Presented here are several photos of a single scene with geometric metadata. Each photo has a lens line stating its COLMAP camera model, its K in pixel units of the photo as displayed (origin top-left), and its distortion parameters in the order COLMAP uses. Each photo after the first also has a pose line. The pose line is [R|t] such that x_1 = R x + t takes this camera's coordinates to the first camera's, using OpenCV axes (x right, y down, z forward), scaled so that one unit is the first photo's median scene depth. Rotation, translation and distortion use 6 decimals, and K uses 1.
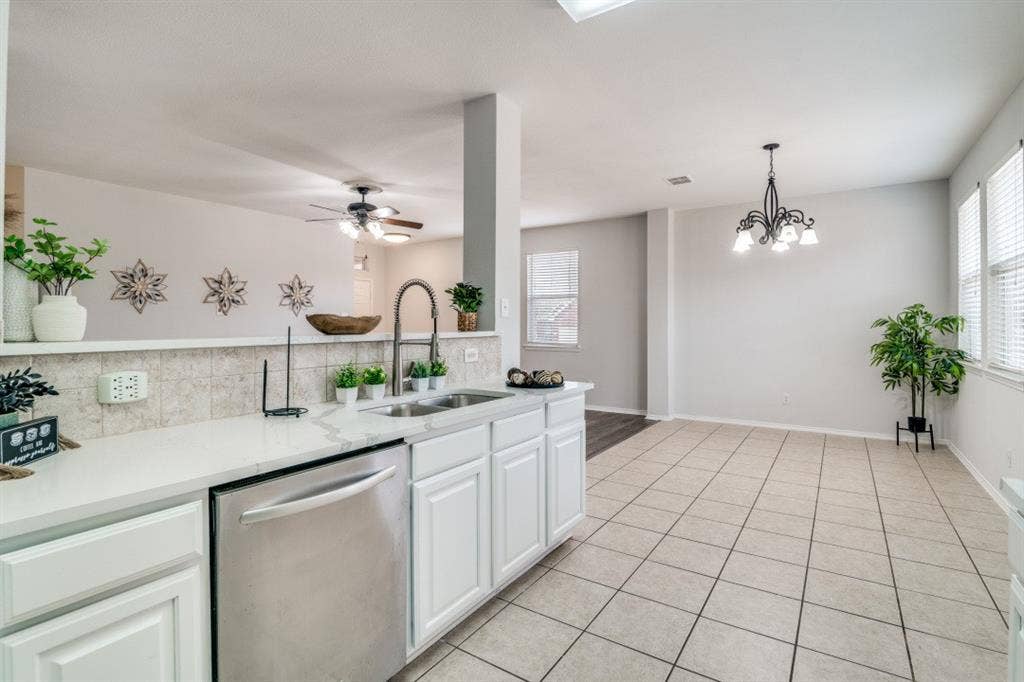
lens RADIAL K [[474.5, 0, 517.6], [0, 474.5, 326.9], [0, 0, 1]] dist [-0.019180, 0.001589]
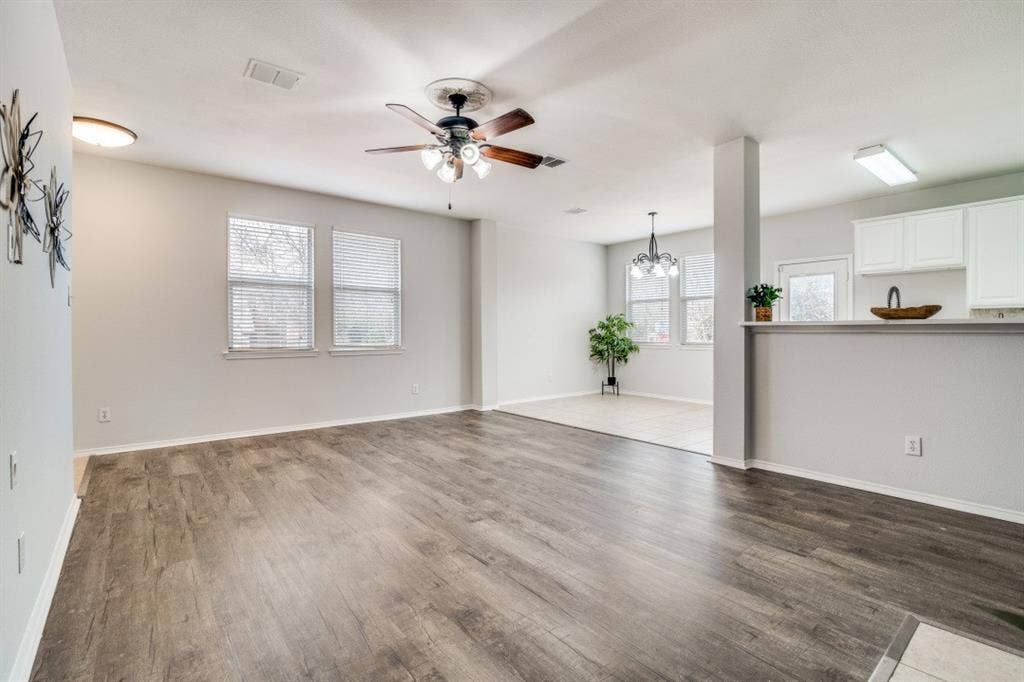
lens RADIAL K [[474.5, 0, 517.2], [0, 474.5, 338.2], [0, 0, 1]] dist [-0.019180, 0.001589]
pose [[0.294577, -0.012883, 0.955541, -0.812873], [0.007075, 0.999911, 0.011300, 0.017444], [-0.955602, 0.003432, 0.294642, 0.665347]]
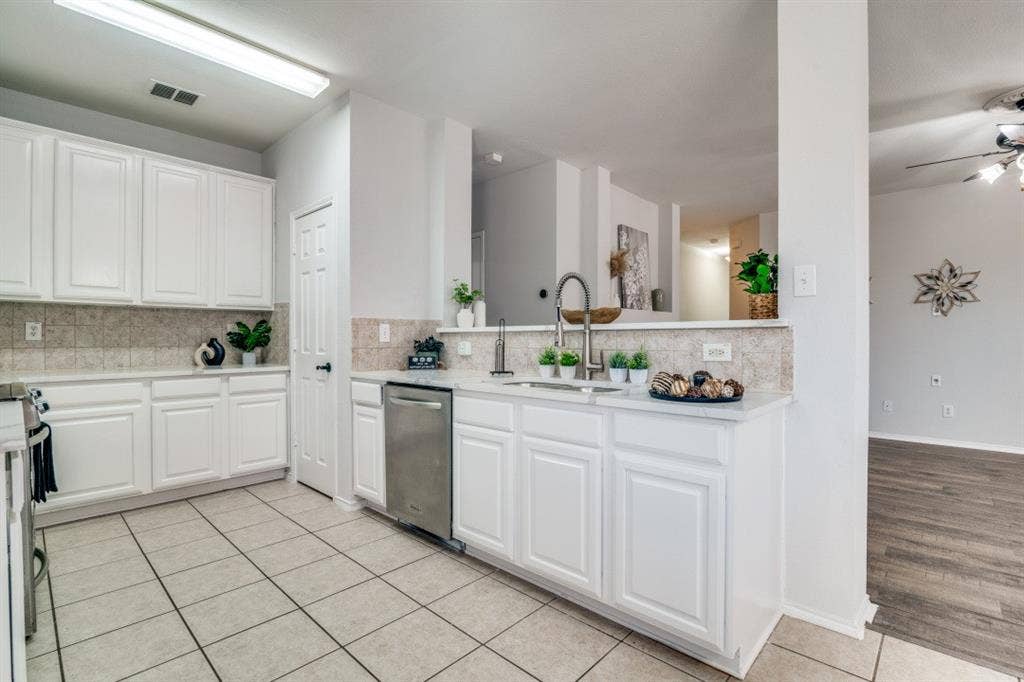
lens RADIAL K [[474.5, 0, 514.6], [0, 474.5, 338.9], [0, 0, 1]] dist [-0.019180, 0.001589]
pose [[-0.167356, 0.001000, -0.985896, 0.336263], [-0.005183, 0.999985, 0.001894, 0.018816], [0.985883, 0.005426, -0.167348, 0.396847]]
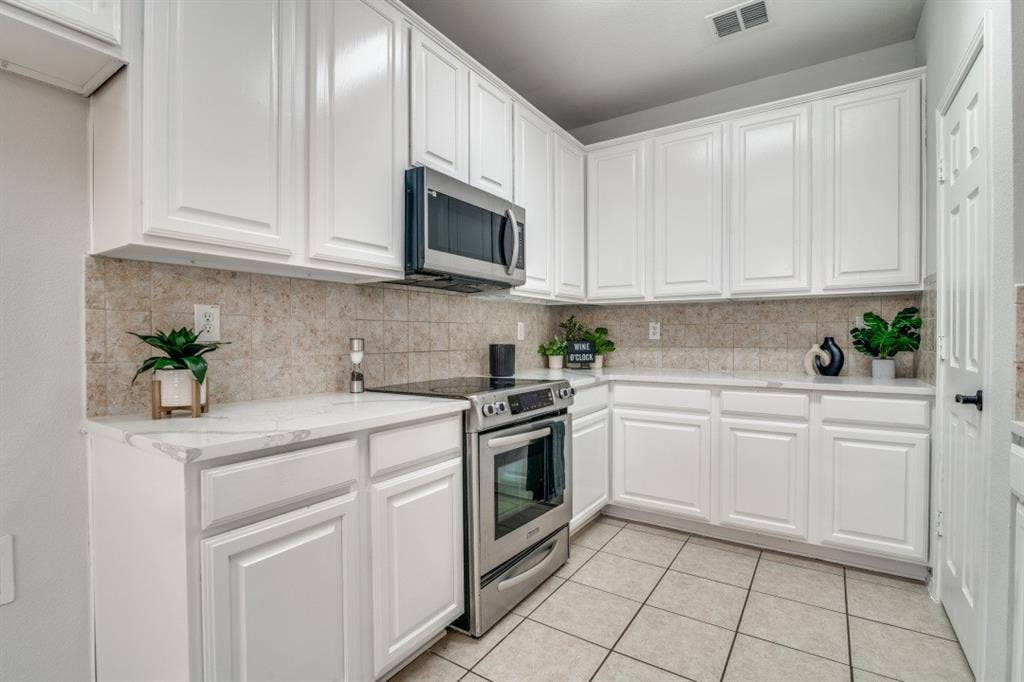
lens RADIAL K [[474.5, 0, 514.9], [0, 474.5, 344.4], [0, 0, 1]] dist [-0.019180, 0.001589]
pose [[-0.999999, 0.001002, 0.000479, 0.070925], [0.001011, 0.999821, 0.018890, 0.019269], [-0.000460, 0.018891, -0.999821, 0.338174]]
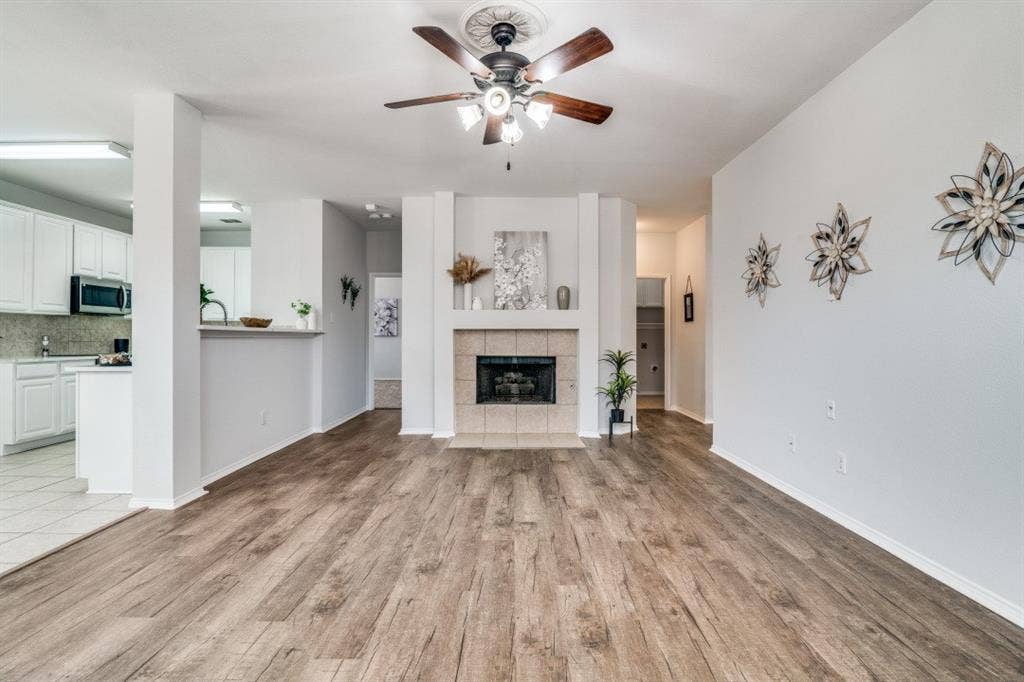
lens RADIAL K [[474.5, 0, 513.6], [0, 474.5, 333.8], [0, 0, 1]] dist [-0.019180, 0.001589]
pose [[-0.831712, -0.006322, -0.555171, -0.068265], [-0.005884, 0.999979, -0.002573, 0.014229], [0.555176, 0.001127, -0.831732, 1.256962]]
